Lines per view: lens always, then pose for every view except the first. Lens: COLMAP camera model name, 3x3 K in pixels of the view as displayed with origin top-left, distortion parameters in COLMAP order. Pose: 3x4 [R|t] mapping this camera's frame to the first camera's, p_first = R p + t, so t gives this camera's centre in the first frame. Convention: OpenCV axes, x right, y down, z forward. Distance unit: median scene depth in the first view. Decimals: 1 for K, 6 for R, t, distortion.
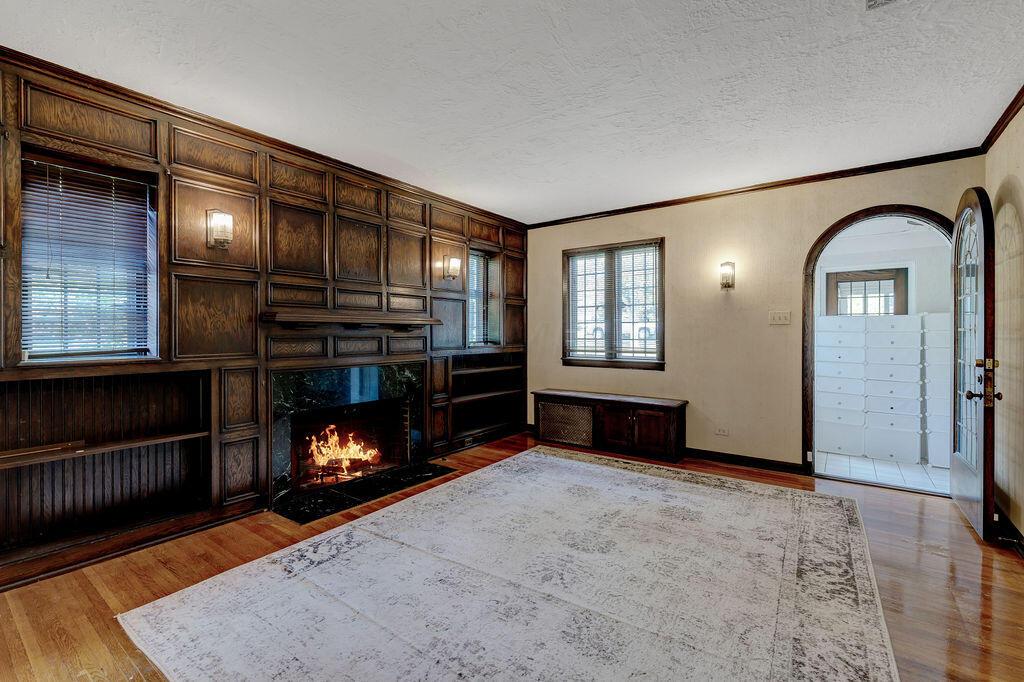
lens RADIAL K [[454.8, 0, 506.5], [0, 454.8, 340.4], [0, 0, 1]] dist [-0.000376, -0.000156]
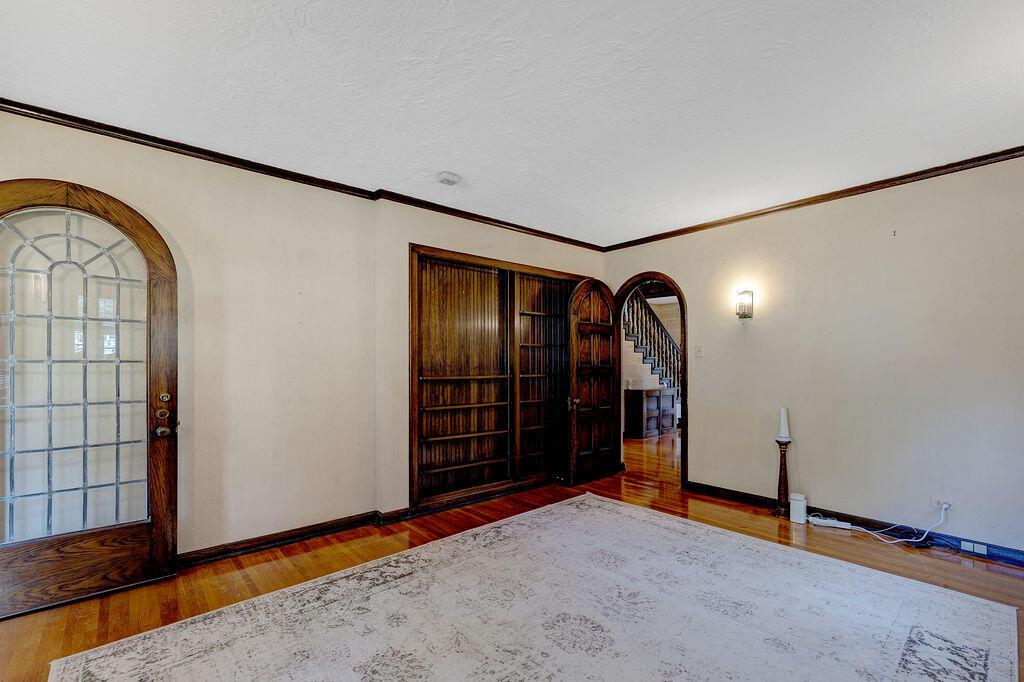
lens RADIAL K [[451.9, 0, 516.6], [0, 451.9, 354.2], [0, 0, 1]] dist [-0.000090, 0.000045]
pose [[-0.977425, 0.003104, 0.211258, 0.097246], [0.003193, 0.999995, 0.000083, -0.032532], [-0.211257, 0.000755, -0.977430, 1.538399]]
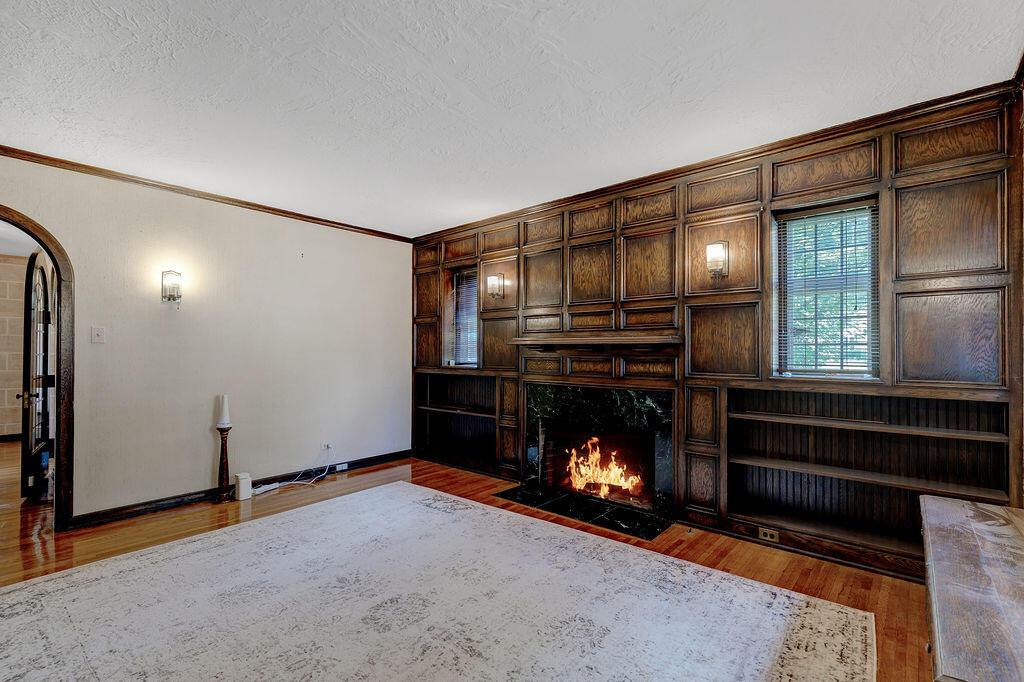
lens RADIAL K [[451.9, 0, 516.6], [0, 451.9, 354.2], [0, 0, 1]] dist [-0.000090, 0.000045]
pose [[-0.067309, 0.004016, -0.997724, 0.830097], [-0.019360, 0.999798, 0.005331, -0.020352], [0.997544, 0.019675, -0.067218, 1.082929]]
